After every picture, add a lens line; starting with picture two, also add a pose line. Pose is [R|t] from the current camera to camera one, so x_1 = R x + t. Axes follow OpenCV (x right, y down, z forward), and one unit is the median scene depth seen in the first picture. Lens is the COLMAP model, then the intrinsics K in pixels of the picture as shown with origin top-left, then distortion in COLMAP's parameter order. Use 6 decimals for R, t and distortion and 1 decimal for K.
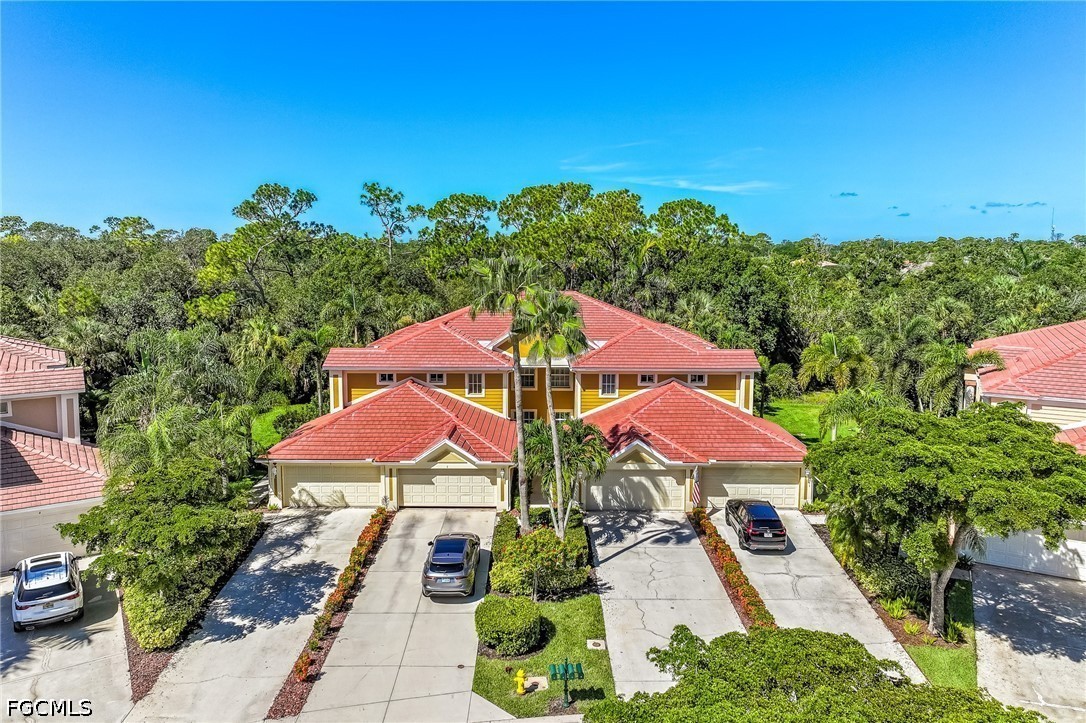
lens RADIAL K [[735.7, 0, 537.7], [0, 735.7, 336.5], [0, 0, 1]] dist [0.006462, 0.000483]
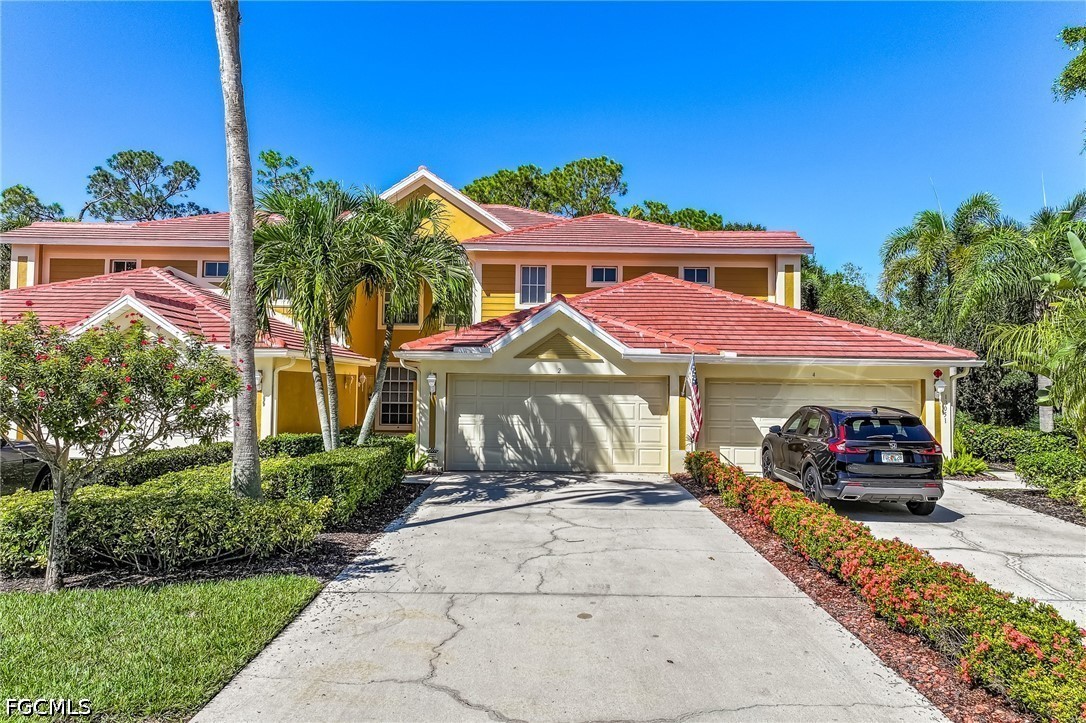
lens RADIAL K [[738.8, 0, 543.0], [0, 738.8, 361.5], [0, 0, 1]] dist [0.006697, 0.002727]
pose [[0.999965, 0.004691, -0.006911, 0.127661], [-0.005682, 0.988490, -0.151180, 0.241232], [0.006123, 0.151214, 0.988482, 0.555030]]
